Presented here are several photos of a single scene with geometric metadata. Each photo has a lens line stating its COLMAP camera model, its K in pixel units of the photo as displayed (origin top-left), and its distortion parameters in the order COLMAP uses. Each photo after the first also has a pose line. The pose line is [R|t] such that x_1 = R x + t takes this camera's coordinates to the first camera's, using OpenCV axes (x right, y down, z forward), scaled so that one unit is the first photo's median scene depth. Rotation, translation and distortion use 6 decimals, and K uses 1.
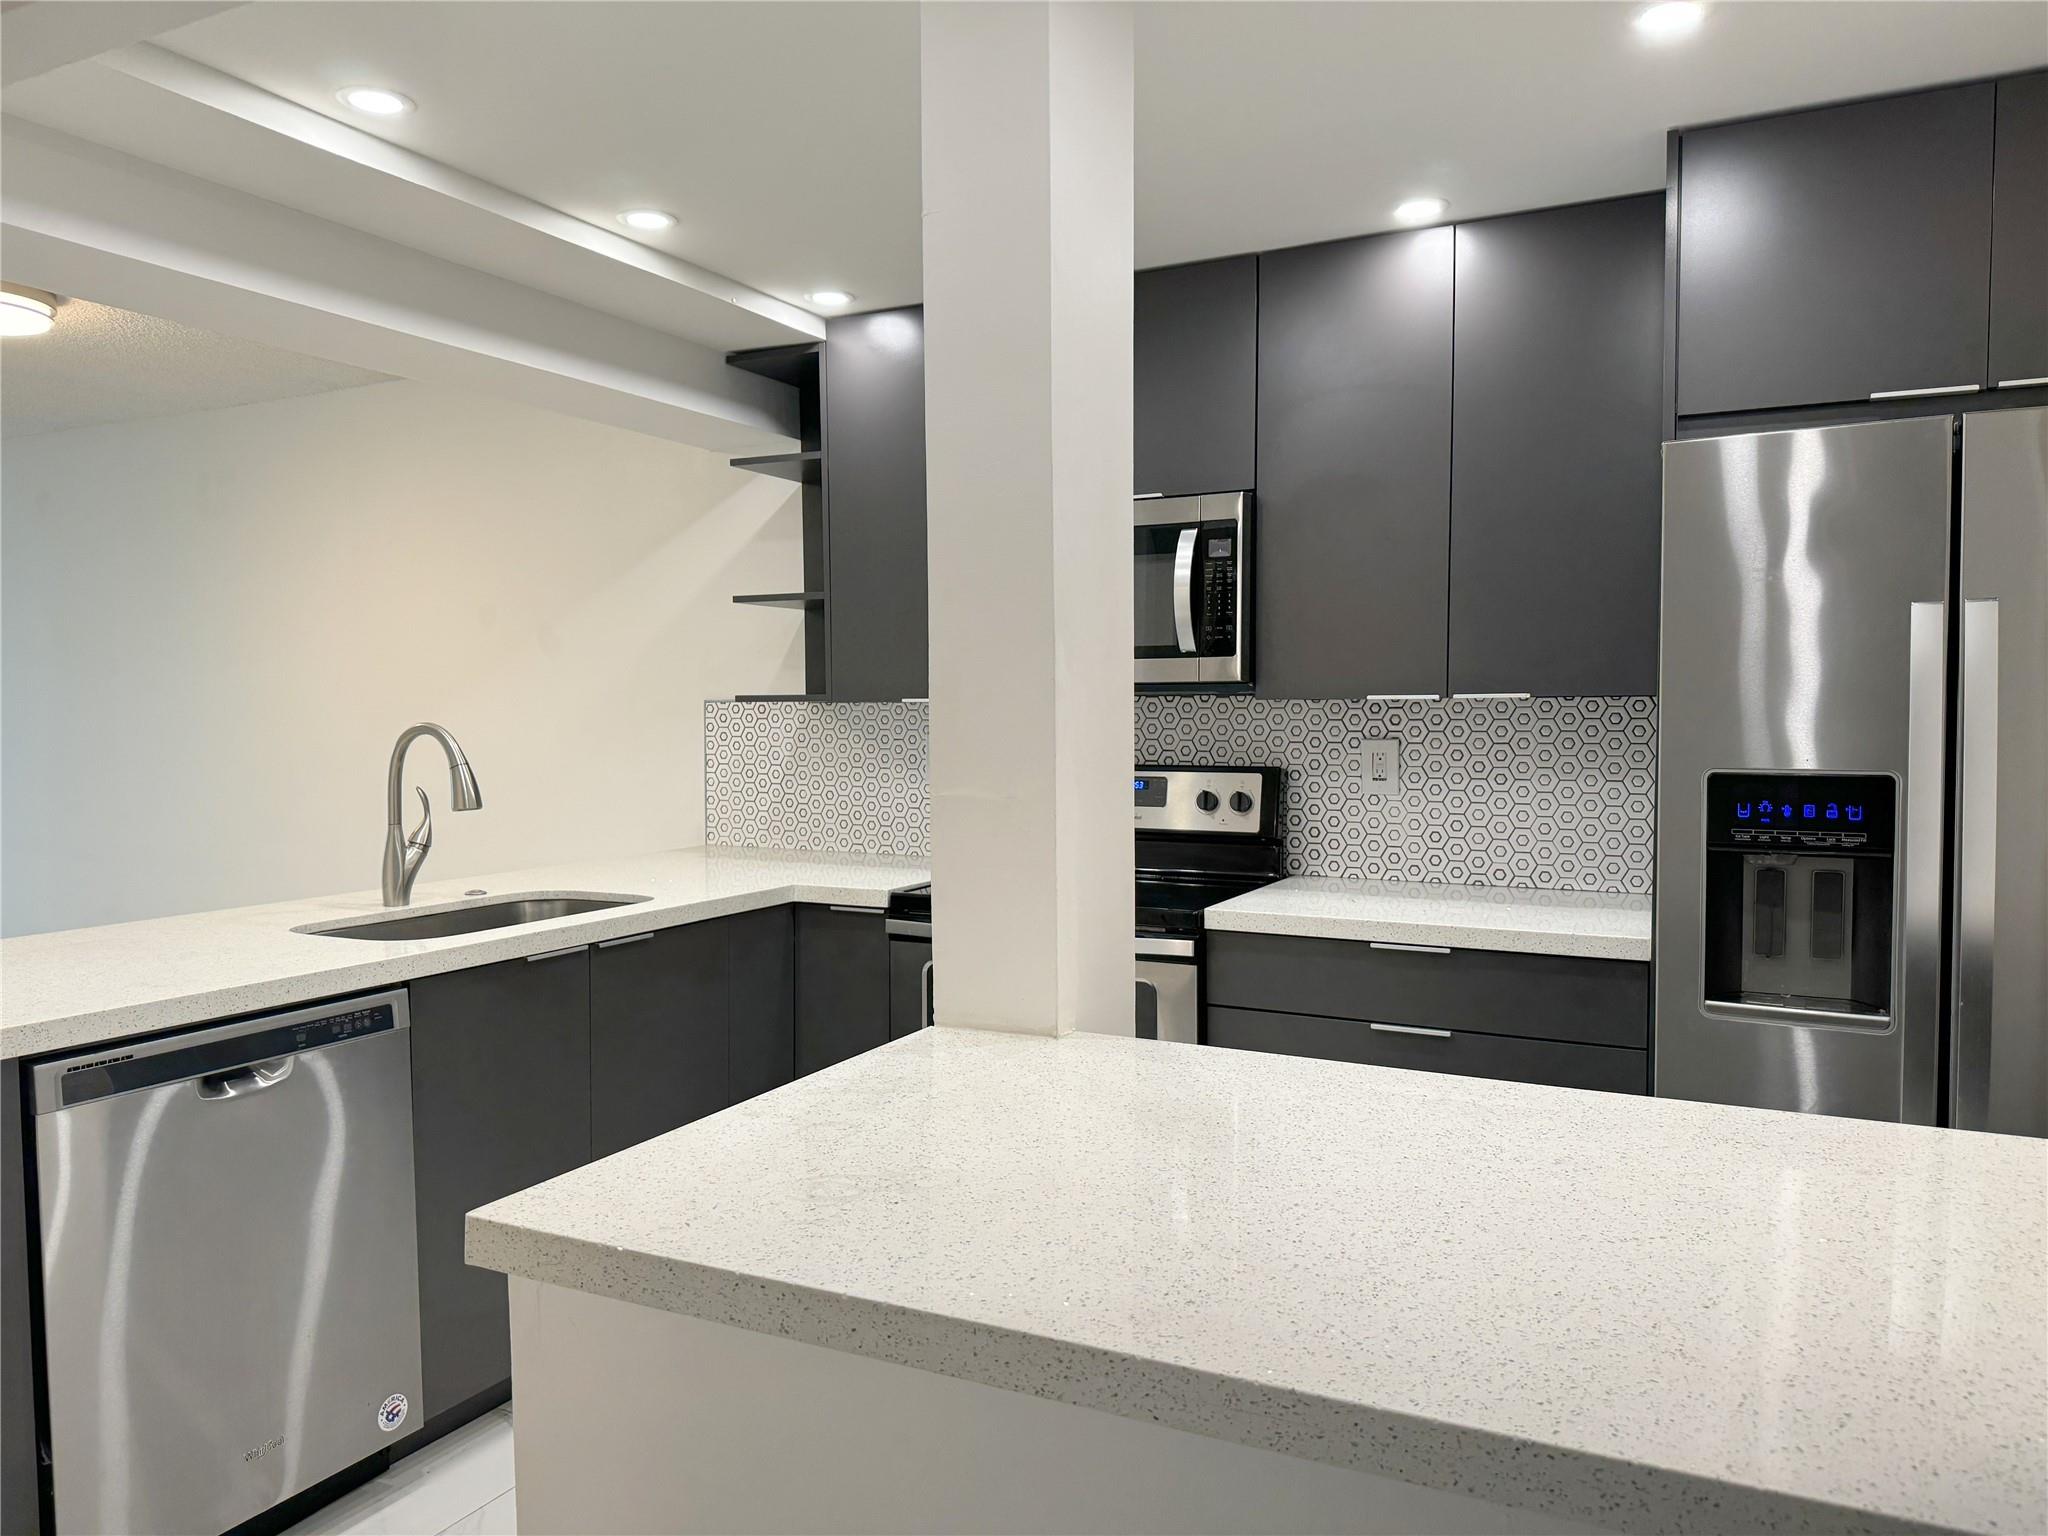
lens RADIAL K [[1453.0, 0, 1031.2], [0, 1453.0, 792.0], [0, 0, 1]] dist [0.053271, -0.059822]
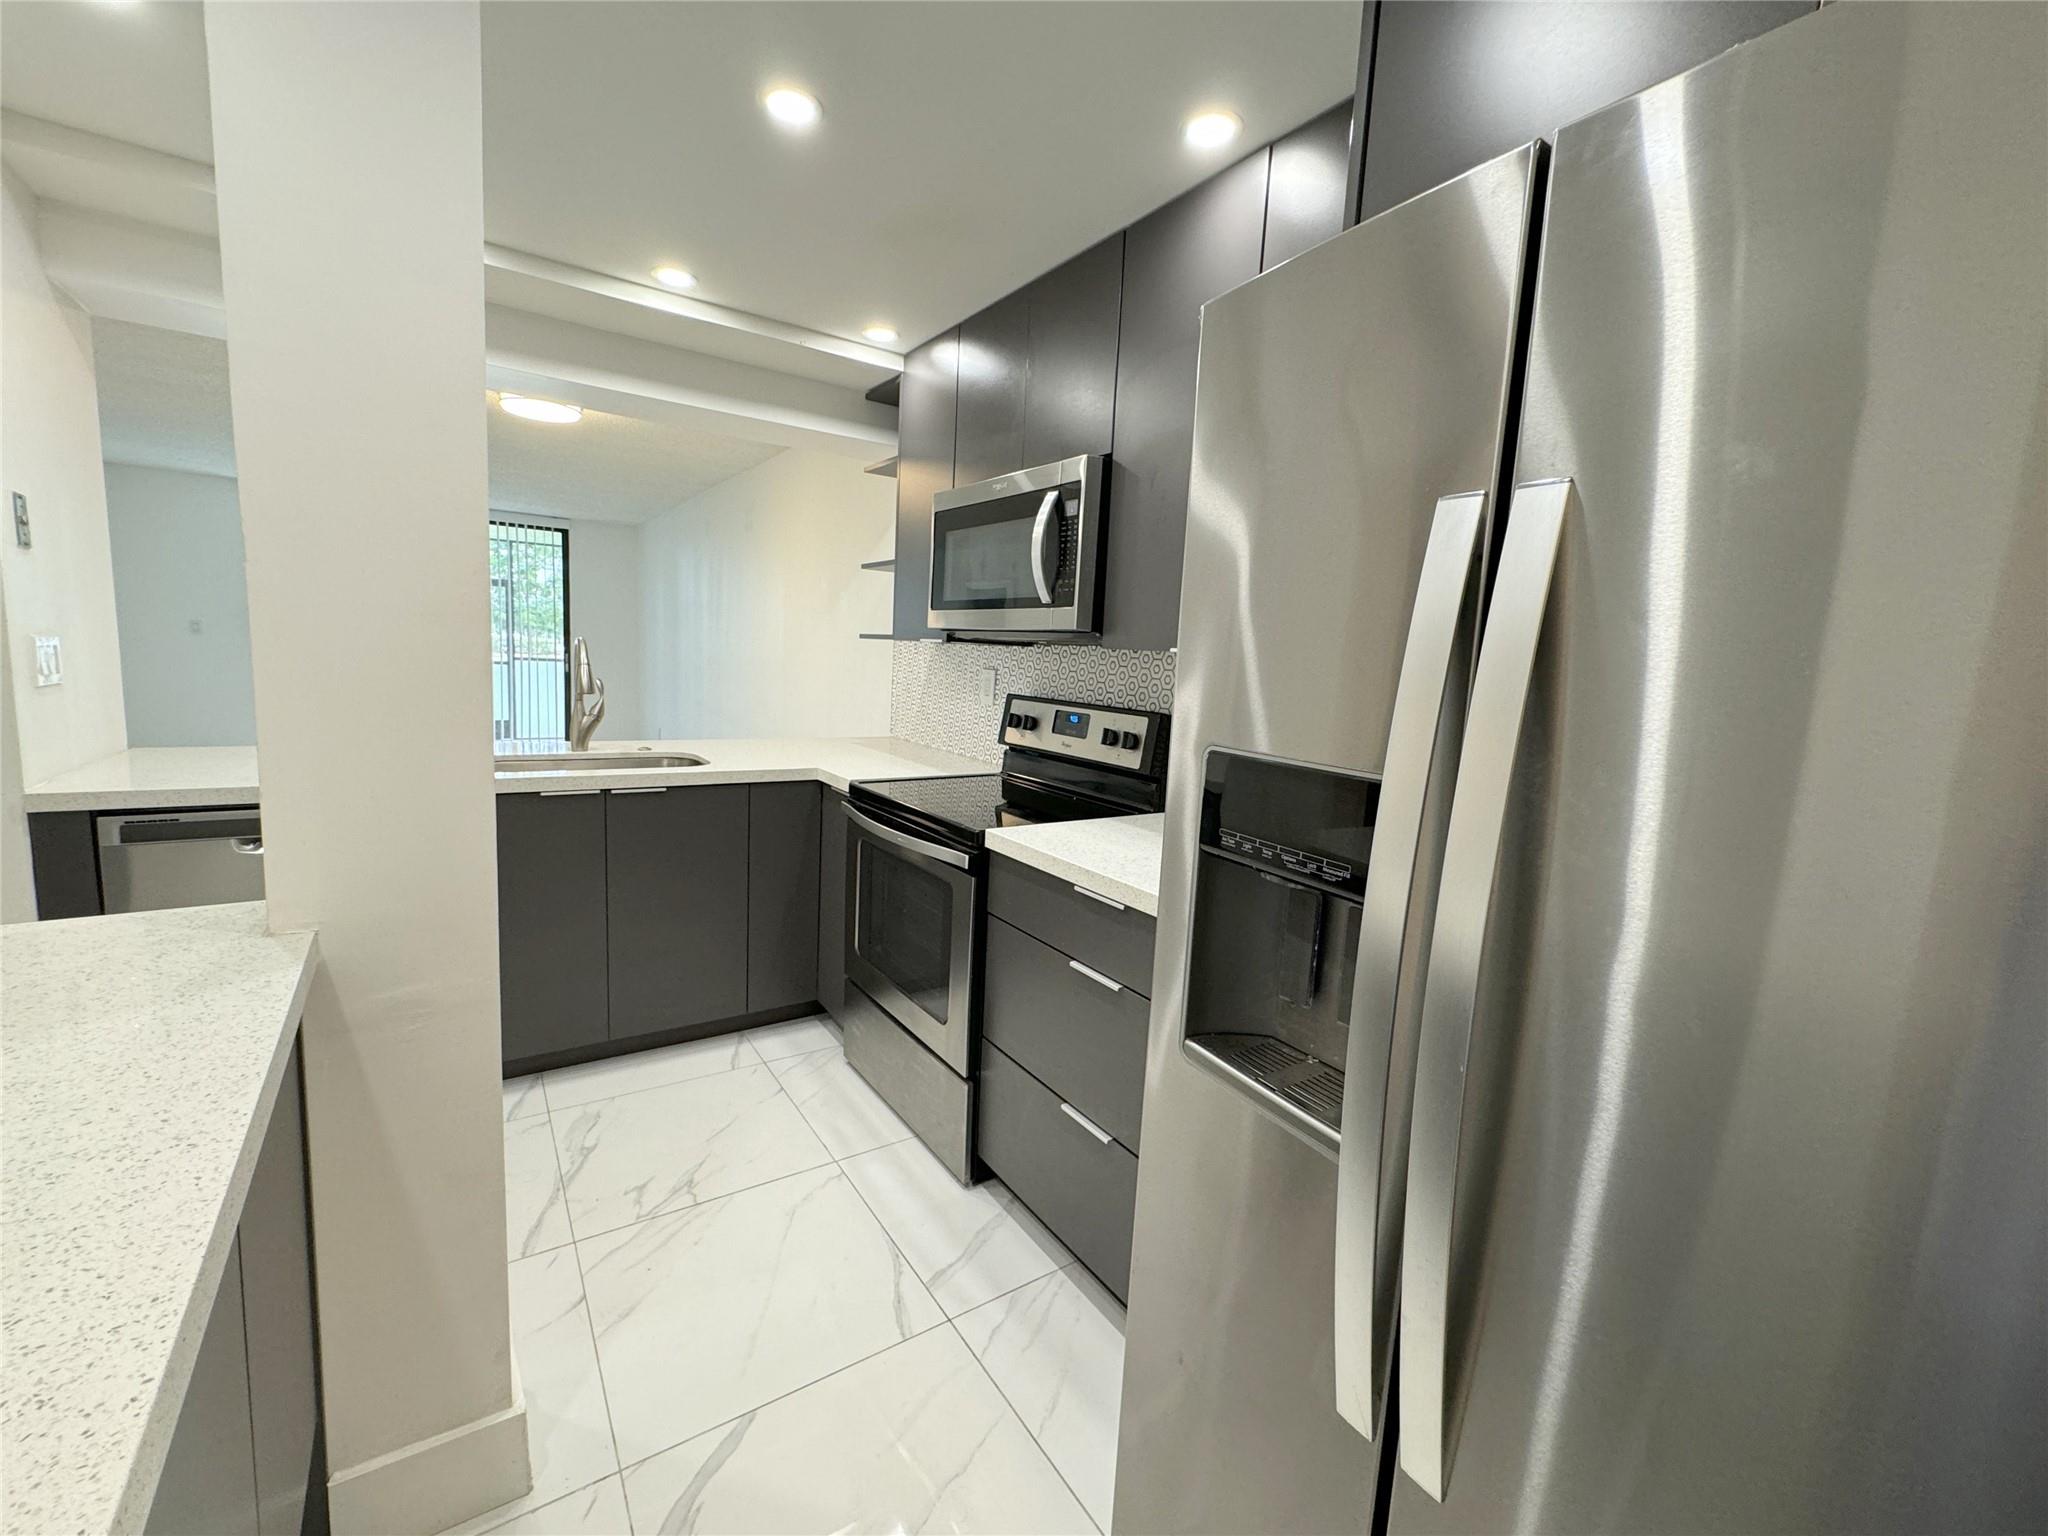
lens RADIAL K [[822.6, 0, 1009.5], [0, 822.6, 768.4], [0, 0, 1]] dist [0.000197, -0.000478]
pose [[0.870331, 0.117218, -0.478314, 0.410893], [-0.083151, 0.992293, 0.091875, -0.025366], [0.485397, -0.040190, 0.873370, 0.428071]]
